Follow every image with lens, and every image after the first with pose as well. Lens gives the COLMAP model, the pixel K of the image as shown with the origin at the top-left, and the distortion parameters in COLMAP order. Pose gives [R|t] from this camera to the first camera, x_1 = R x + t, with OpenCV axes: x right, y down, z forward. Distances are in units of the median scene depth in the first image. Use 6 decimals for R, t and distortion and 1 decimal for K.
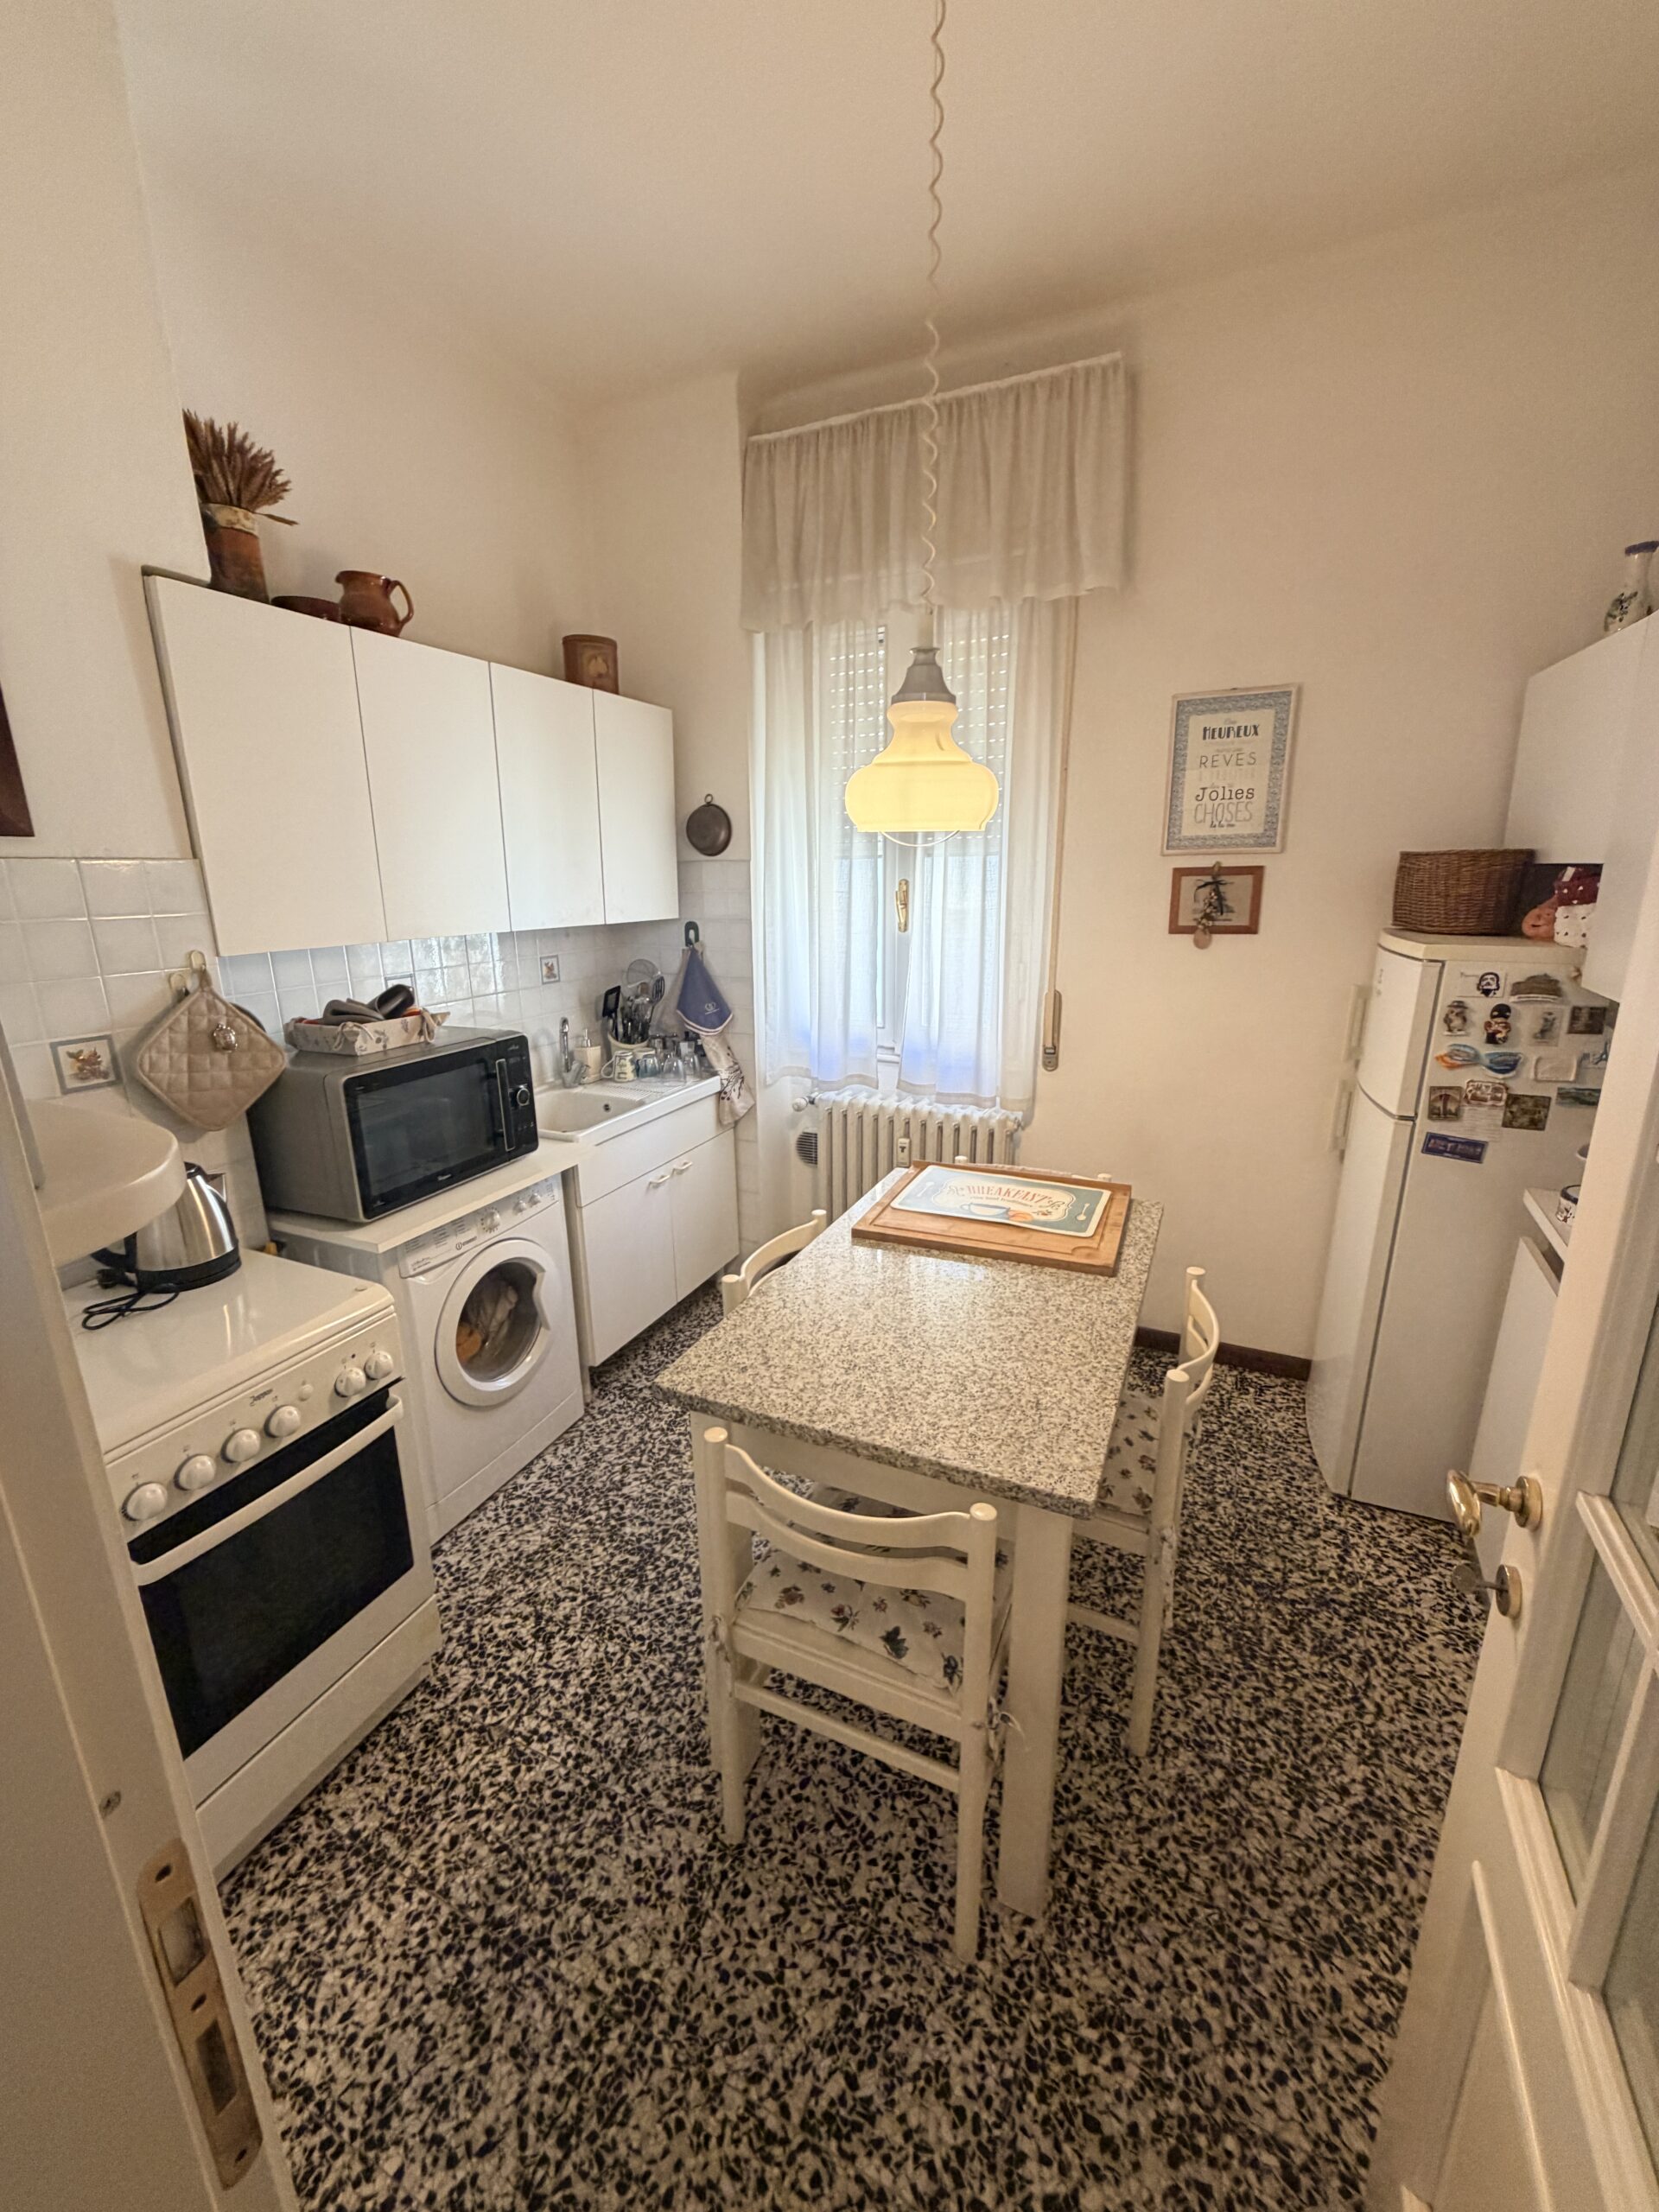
lens RADIAL K [[877.6, 0, 830.1], [0, 877.6, 1103.1], [0, 0, 1]] dist [0.000327, 0.000254]
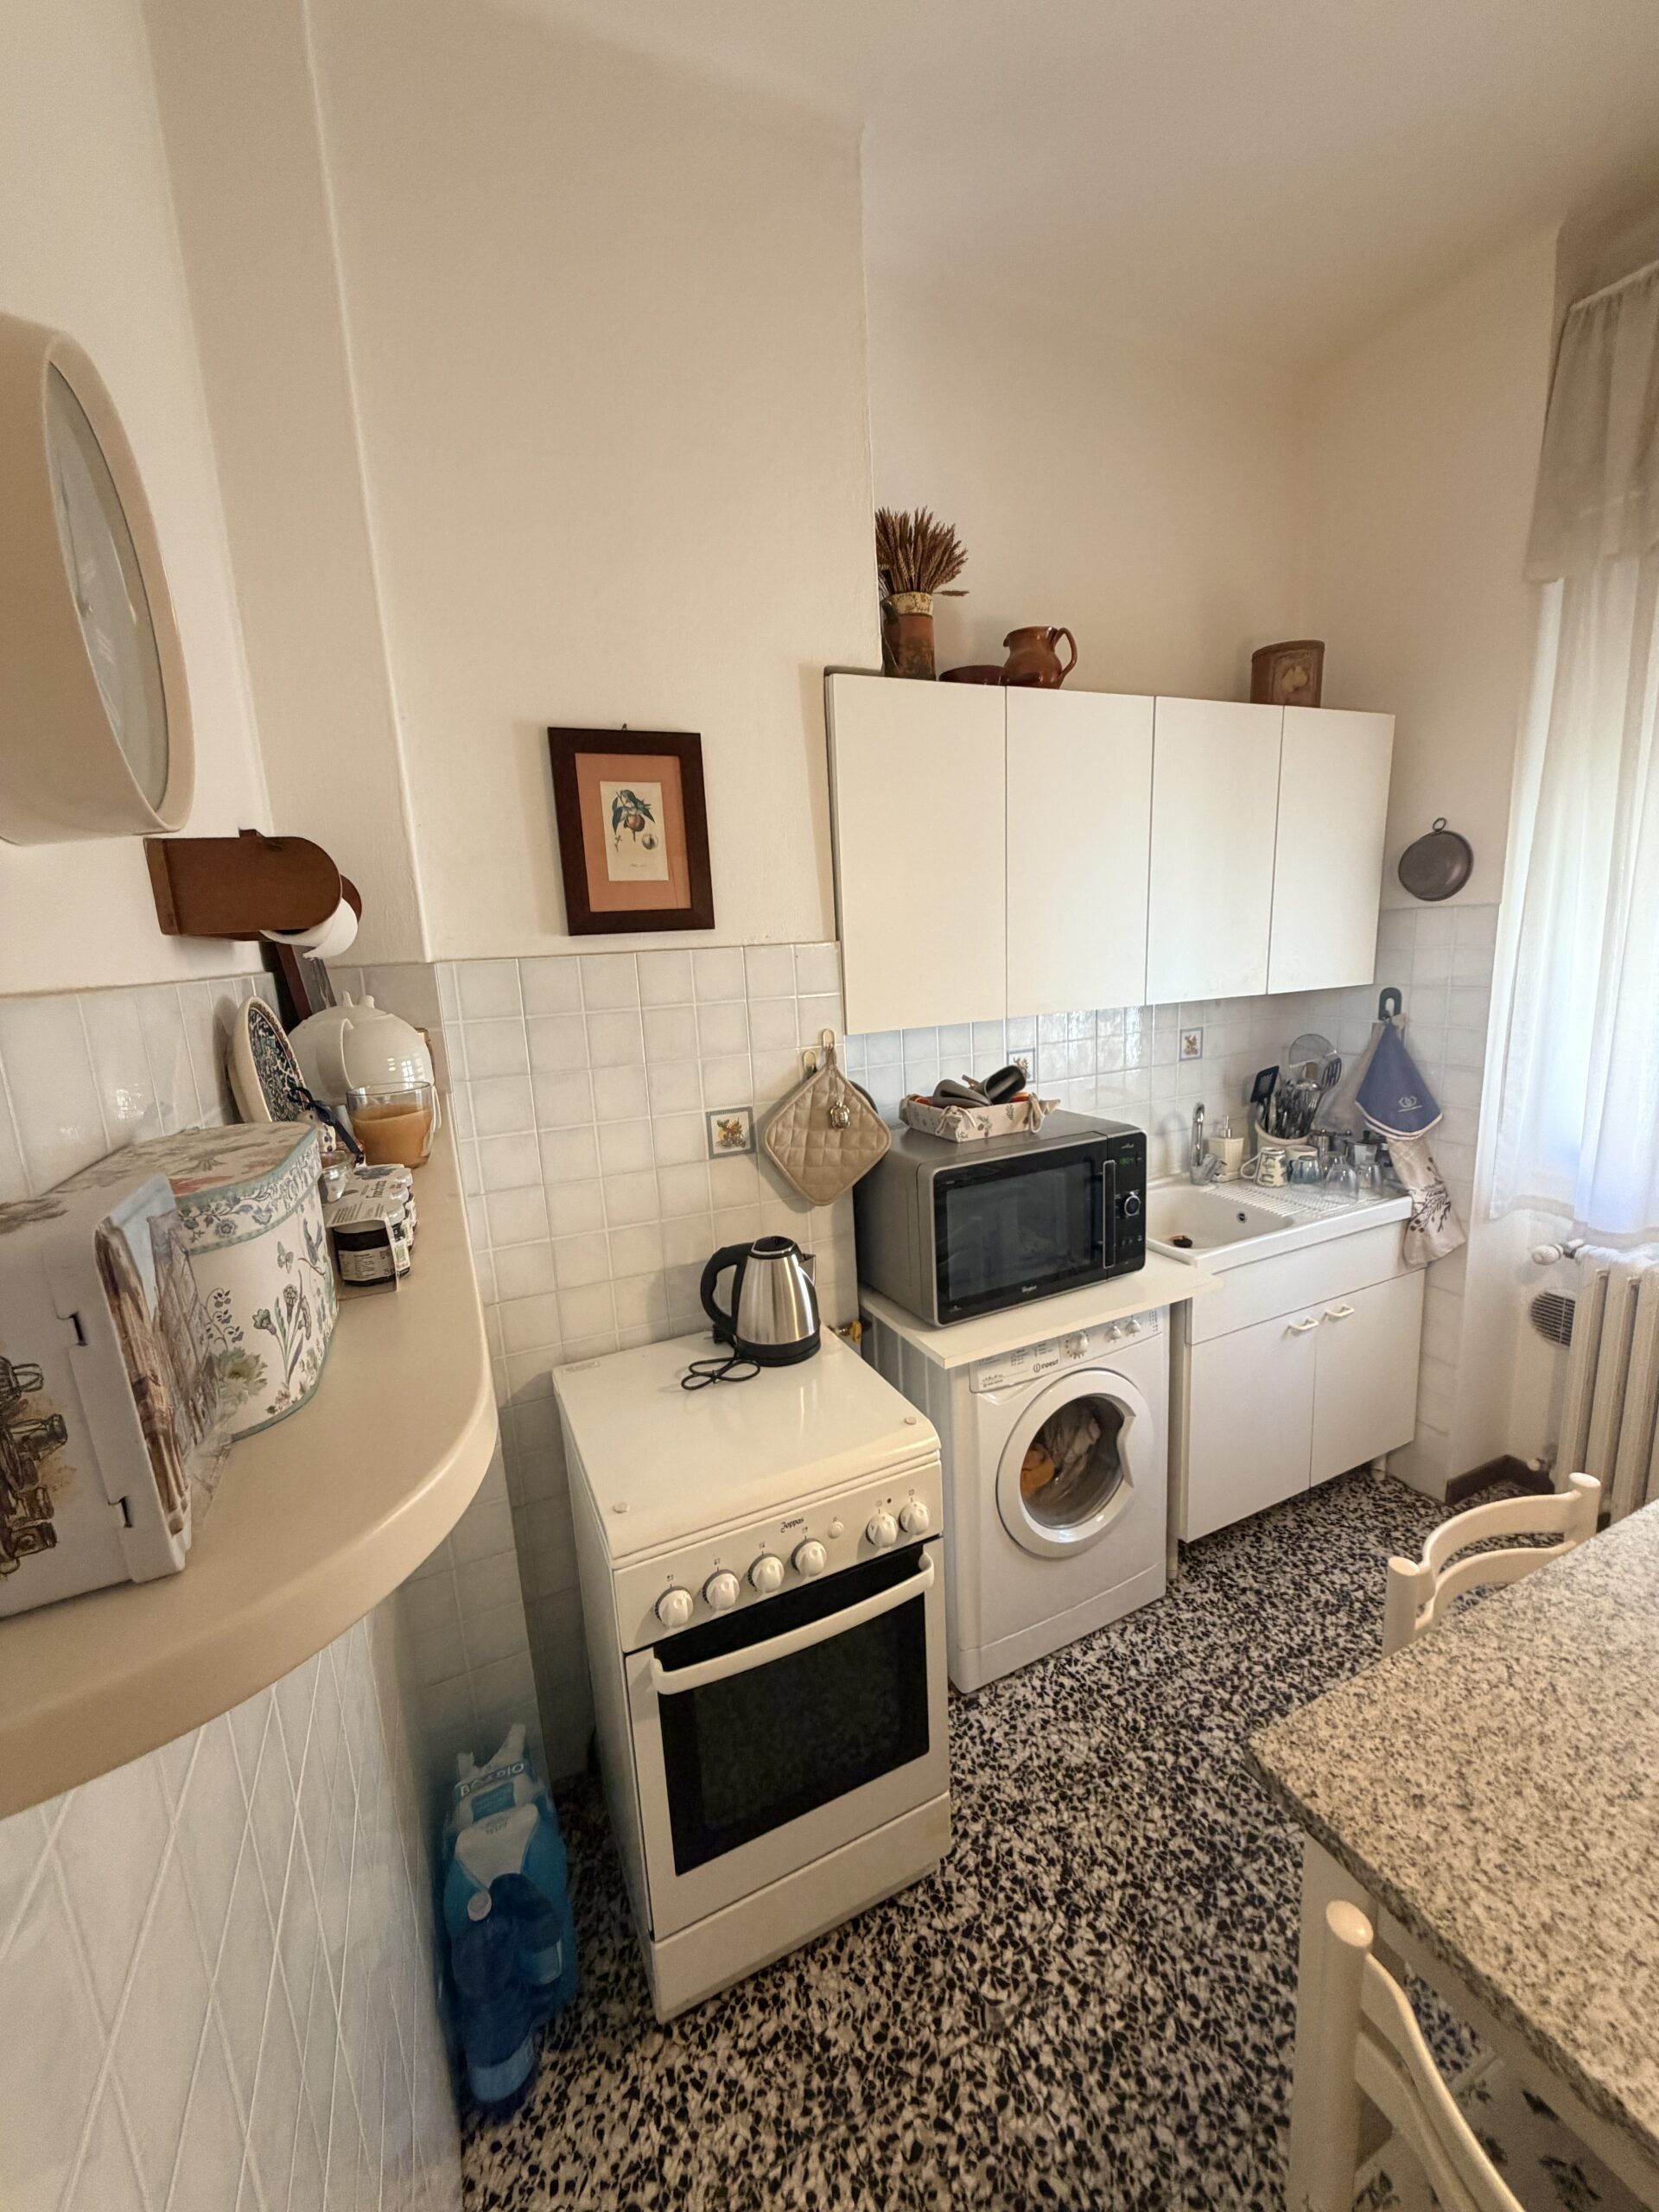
lens RADIAL K [[877.6, 0, 830.1], [0, 877.6, 1103.1], [0, 0, 1]] dist [0.000327, 0.000254]
pose [[0.757563, 0.090401, -0.646471, -0.042370], [-0.123413, 0.992338, -0.005856, -0.070630], [0.640989, 0.084219, 0.762916, 0.194085]]
